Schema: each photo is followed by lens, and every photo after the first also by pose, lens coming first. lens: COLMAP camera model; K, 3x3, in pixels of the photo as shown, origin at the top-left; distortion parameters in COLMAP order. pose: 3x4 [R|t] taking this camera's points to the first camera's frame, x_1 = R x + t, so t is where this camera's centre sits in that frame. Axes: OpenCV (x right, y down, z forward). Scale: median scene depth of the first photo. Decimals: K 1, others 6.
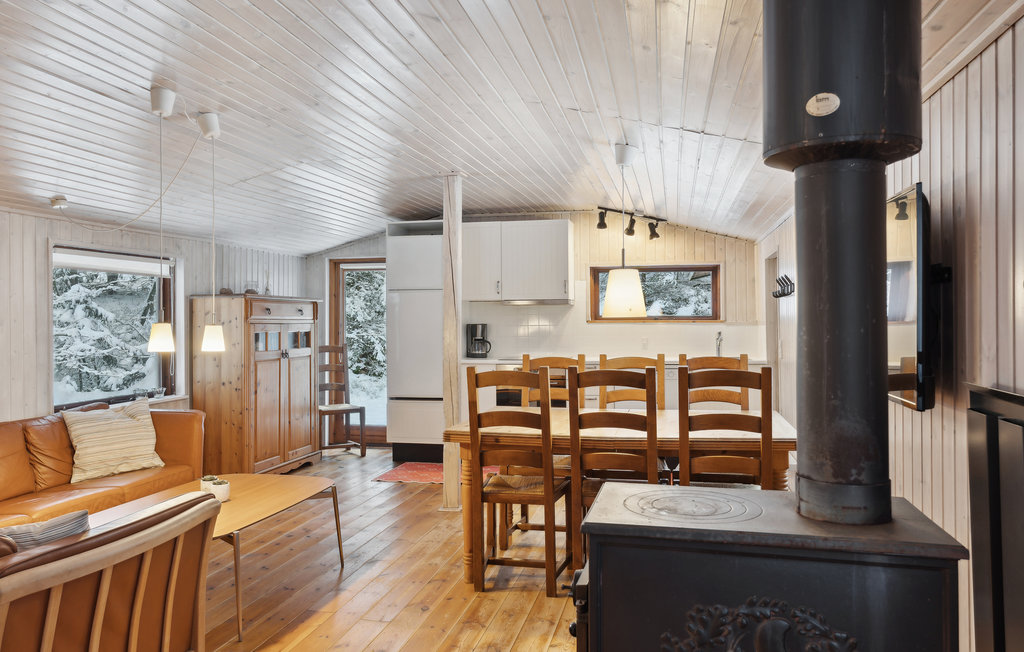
lens RADIAL K [[747.4, 0, 510.4], [0, 747.4, 312.7], [0, 0, 1]] dist [-0.001595, -0.000382]
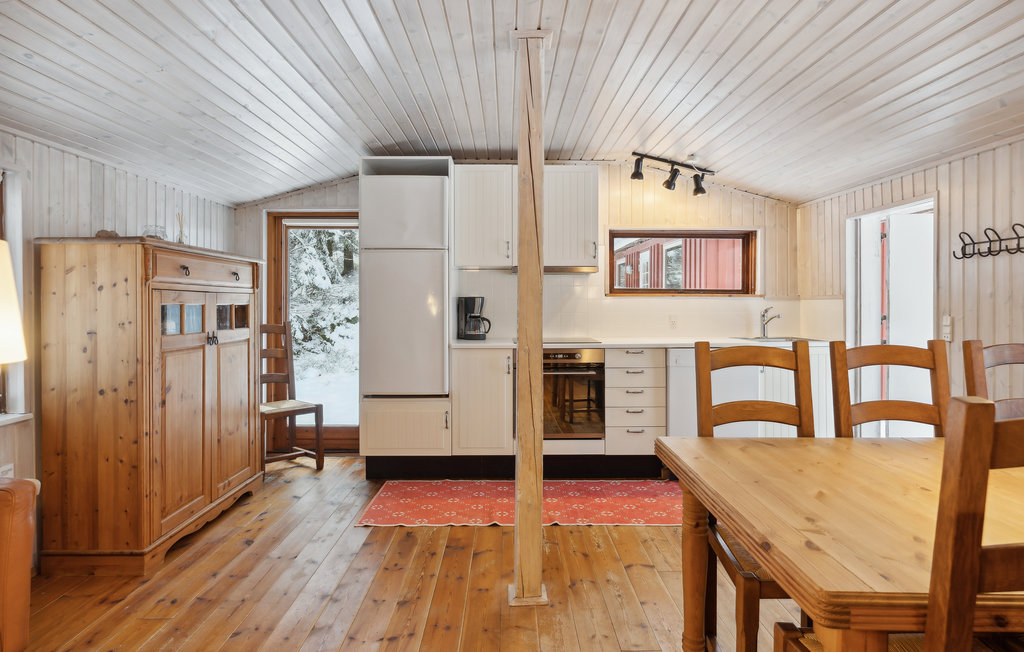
lens RADIAL K [[573.5, 0, 514.2], [0, 573.5, 306.2], [0, 0, 1]] dist [-0.001131, -0.000496]
pose [[0.973553, 0.003824, 0.228430, -0.150189], [-0.007128, 0.999882, 0.013644, 0.017434], [-0.228351, -0.014911, 0.973465, 0.427096]]
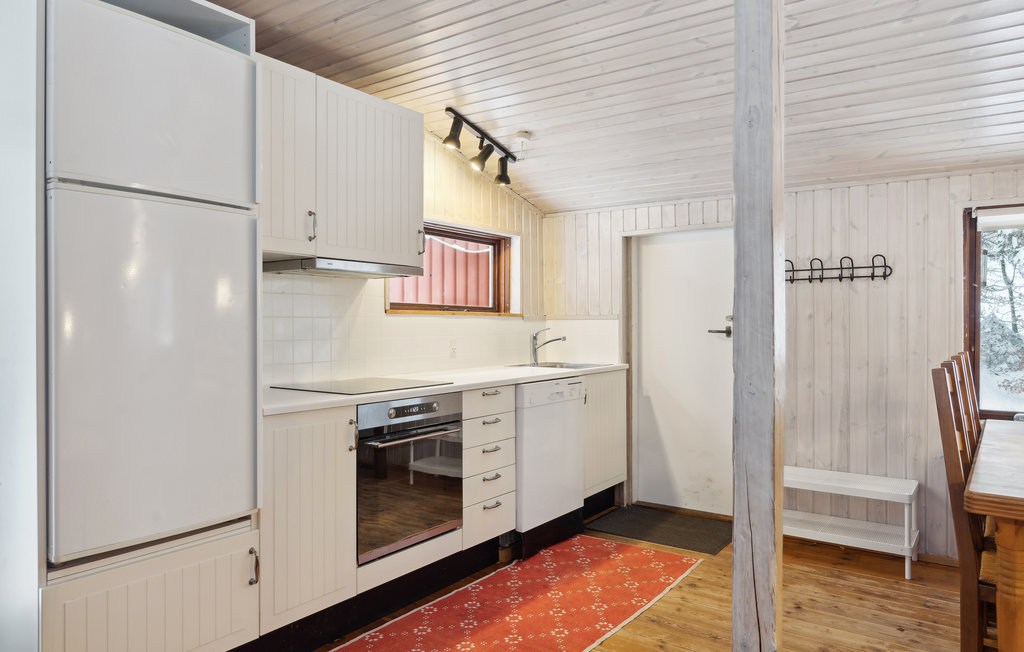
lens RADIAL K [[675.6, 0, 512.0], [0, 675.6, 326.0], [0, 0, 1]] dist [0.003920, 0.000733]
pose [[0.396149, 0.002118, 0.918184, -0.335536], [-0.010478, 0.999943, 0.002215, 0.021941], [-0.918126, -0.010498, 0.396149, 0.760288]]
